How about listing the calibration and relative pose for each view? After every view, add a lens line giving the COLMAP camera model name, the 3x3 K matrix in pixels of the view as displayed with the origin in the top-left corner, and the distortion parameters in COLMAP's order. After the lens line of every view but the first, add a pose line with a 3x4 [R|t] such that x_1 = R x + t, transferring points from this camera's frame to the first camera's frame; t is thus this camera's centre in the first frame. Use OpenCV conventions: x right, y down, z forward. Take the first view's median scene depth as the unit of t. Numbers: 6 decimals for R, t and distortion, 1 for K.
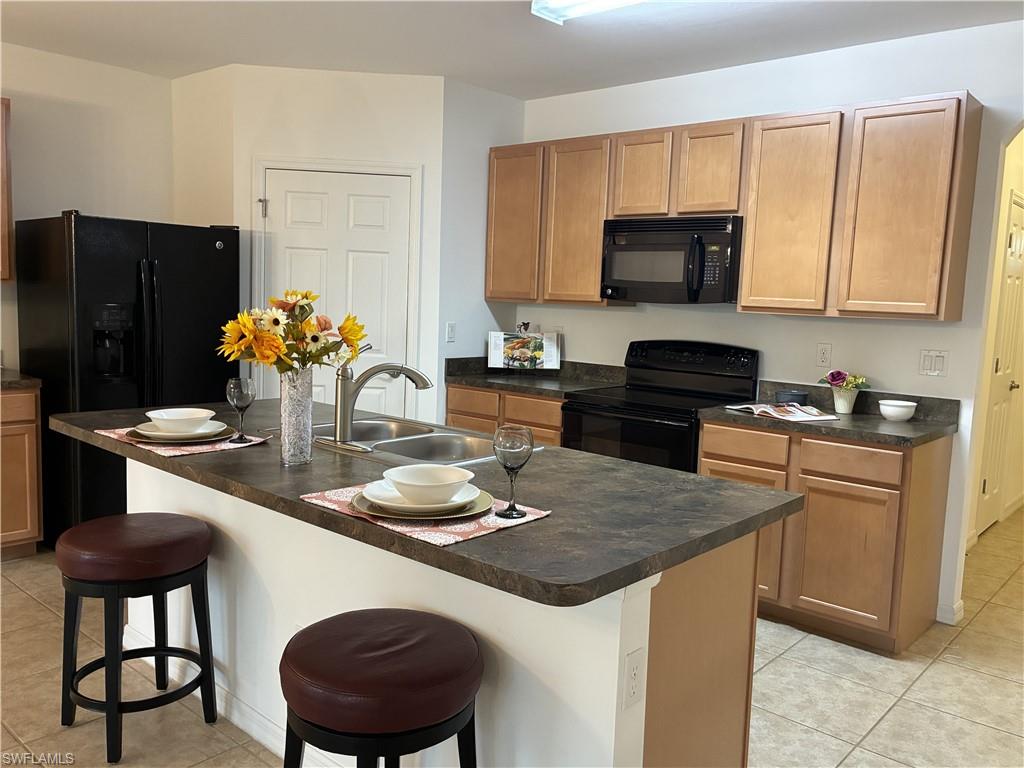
lens RADIAL K [[823.5, 0, 510.0], [0, 823.5, 389.1], [0, 0, 1]] dist [0.024440, -0.029590]
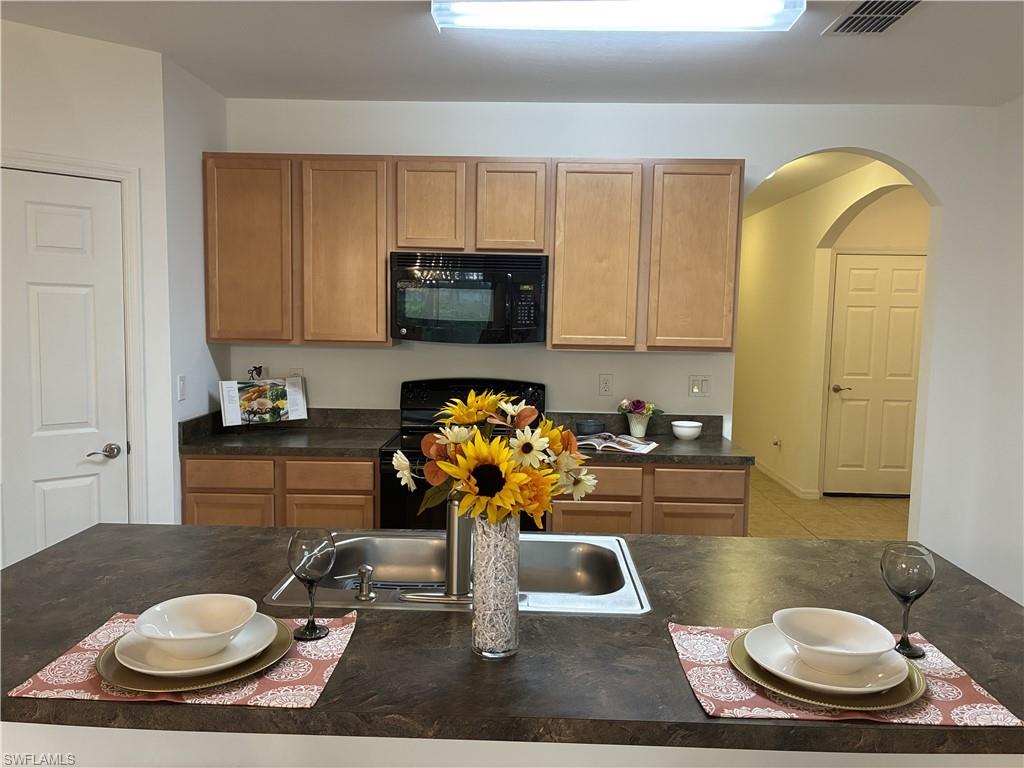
lens RADIAL K [[780.8, 0, 514.6], [0, 780.8, 381.5], [0, 0, 1]] dist [0.034774, -0.038935]
pose [[0.765403, -0.080926, 0.638443, -0.371778], [0.084950, 0.996086, 0.024416, -0.081697], [-0.637920, 0.035547, 0.769282, 0.291982]]
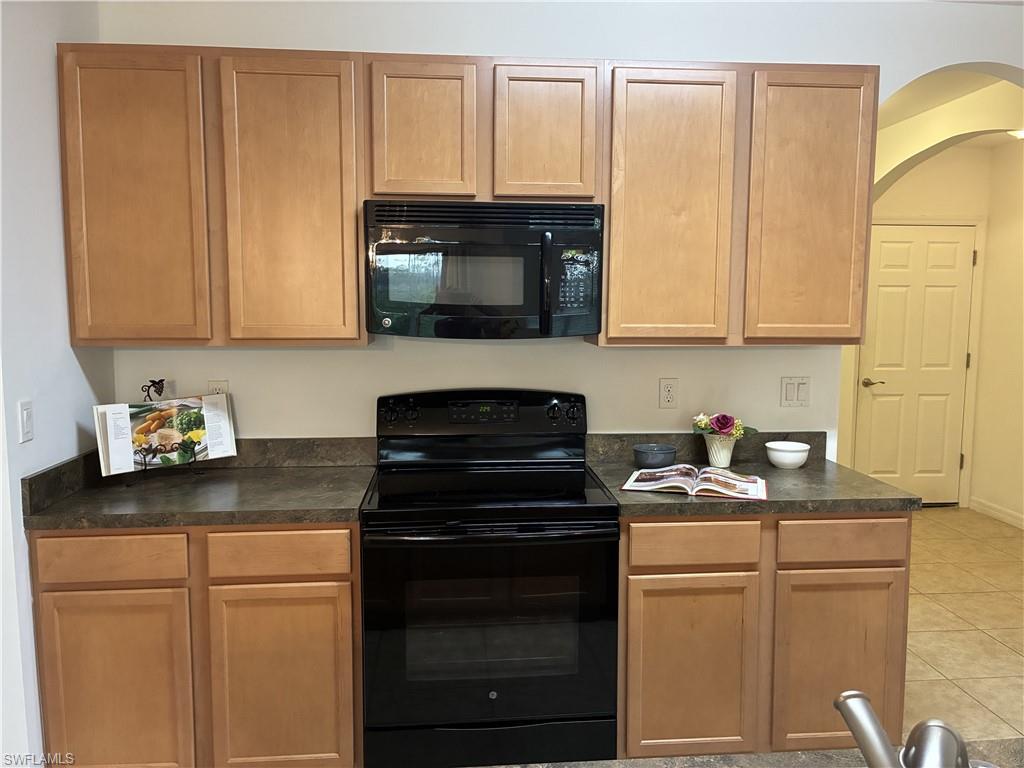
lens RADIAL K [[780.8, 0, 516.3], [0, 780.8, 378.2], [0, 0, 1]] dist [0.034774, -0.038935]
pose [[0.693253, -0.102568, 0.713358, -0.241778], [0.105313, 0.993613, 0.040519, -0.100942], [-0.712958, 0.047035, 0.699627, 0.598536]]
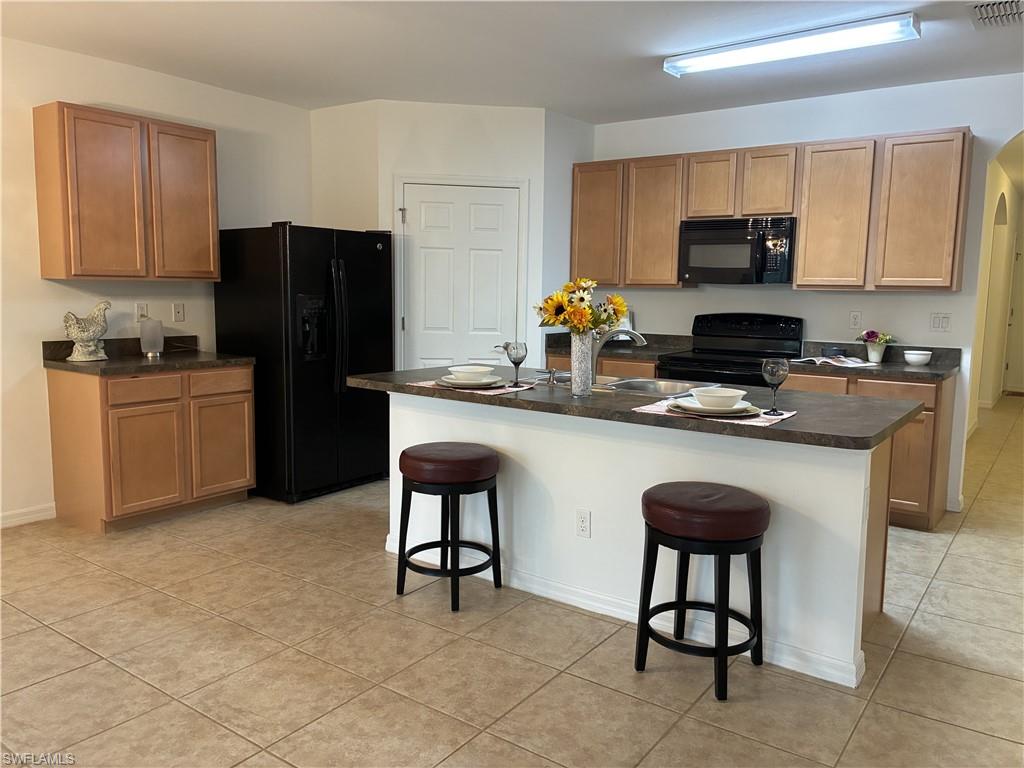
lens RADIAL K [[780.8, 0, 512.2], [0, 780.8, 383.7], [0, 0, 1]] dist [0.034774, -0.038935]
pose [[0.994978, -0.035965, 0.093408, -0.299403], [0.034847, 0.999300, 0.013578, 0.025763], [-0.093831, -0.010254, 0.995535, -0.216837]]
